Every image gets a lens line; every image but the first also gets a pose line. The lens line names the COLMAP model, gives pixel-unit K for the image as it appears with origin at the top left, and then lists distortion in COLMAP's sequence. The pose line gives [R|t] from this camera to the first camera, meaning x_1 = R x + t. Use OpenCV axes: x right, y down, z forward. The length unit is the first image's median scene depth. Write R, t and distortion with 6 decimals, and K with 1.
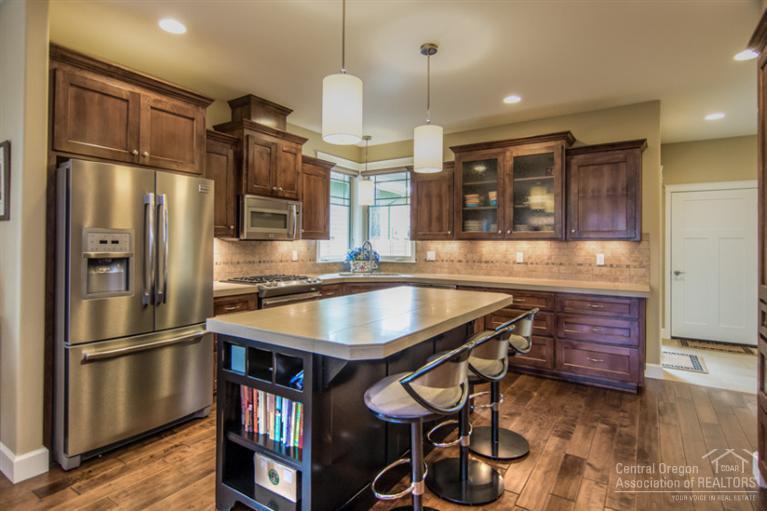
lens RADIAL K [[400.6, 0, 390.1], [0, 400.6, 243.0], [0, 0, 1]] dist [0.000229, -0.002533]
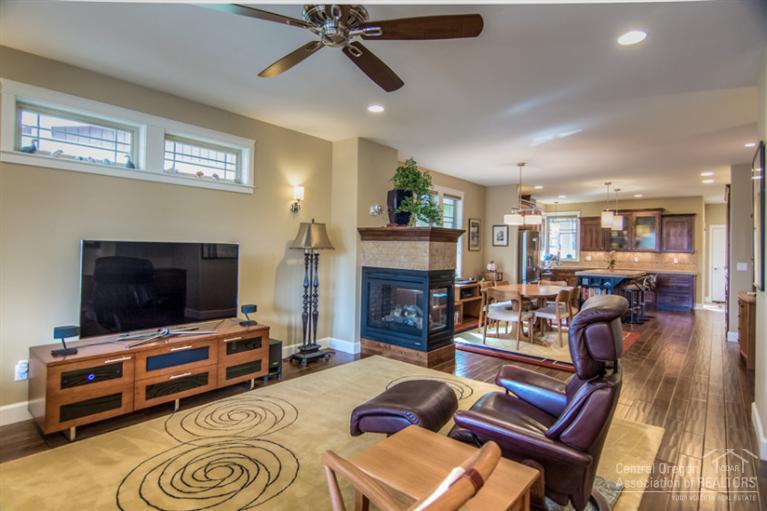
lens RADIAL K [[400.6, 0, 382.4], [0, 400.6, 244.2], [0, 0, 1]] dist [0.000229, -0.002533]
pose [[0.991795, 0.010228, -0.127426, -0.864157], [-0.011180, 0.999915, -0.006760, -0.020771], [0.127346, 0.008129, 0.991825, -1.515877]]
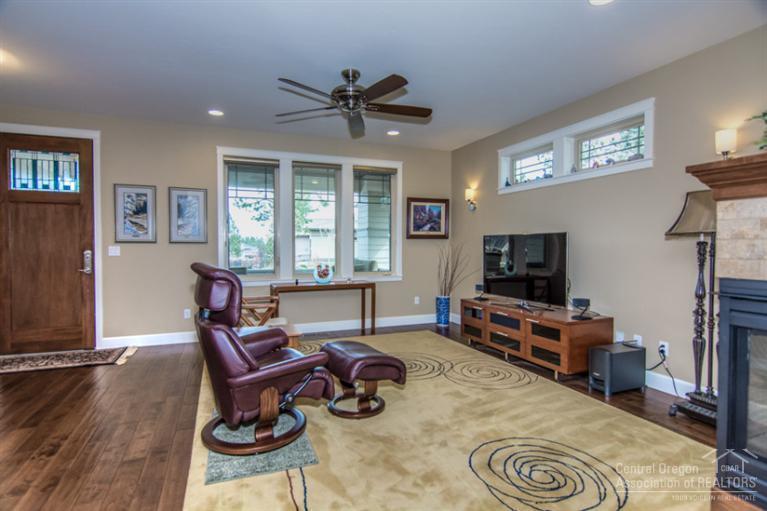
lens RADIAL K [[400.6, 0, 377.9], [0, 400.6, 254.0], [0, 0, 1]] dist [0.000229, -0.002533]
pose [[-0.587107, 0.004715, -0.809496, -0.344303], [-0.007069, 0.999915, 0.010951, 0.015804], [0.809478, 0.012152, -0.587024, -0.492838]]
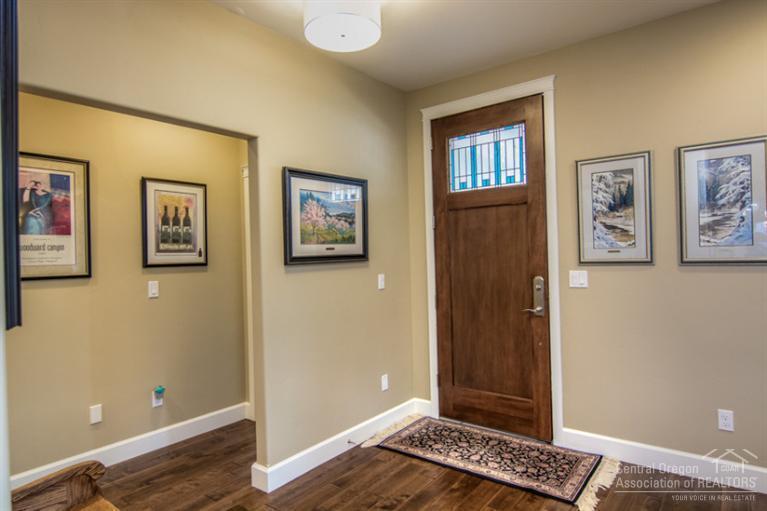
lens RADIAL K [[463.9, 0, 383.5], [0, 463.9, 251.0], [0, 0, 1]] dist [0.001901, 0.002038]
pose [[-0.997001, 0.008224, 0.076946, -0.564735], [0.006939, 0.999832, -0.016955, -0.008895], [-0.077072, -0.016370, -0.996891, -0.983679]]
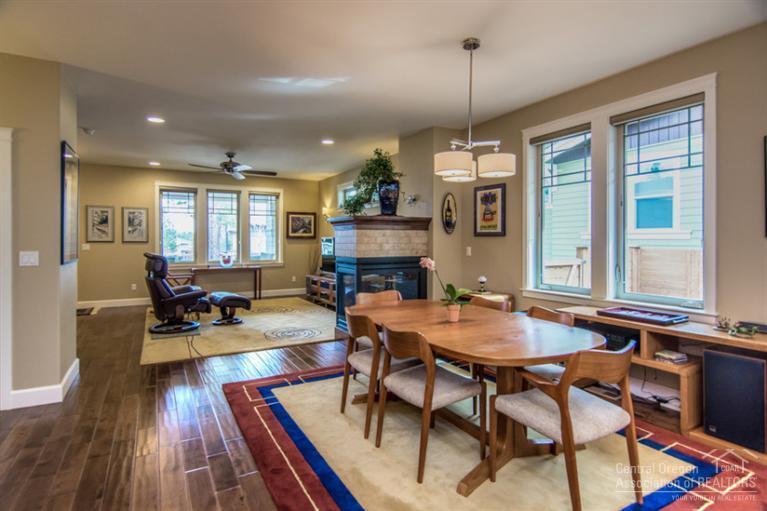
lens RADIAL K [[400.6, 0, 379.8], [0, 400.6, 242.3], [0, 0, 1]] dist [0.000229, -0.002533]
pose [[-0.469755, -0.007490, -0.882765, 0.131229], [-0.004974, 0.999971, -0.005838, 0.006726], [0.882783, 0.001648, -0.469779, 0.229726]]
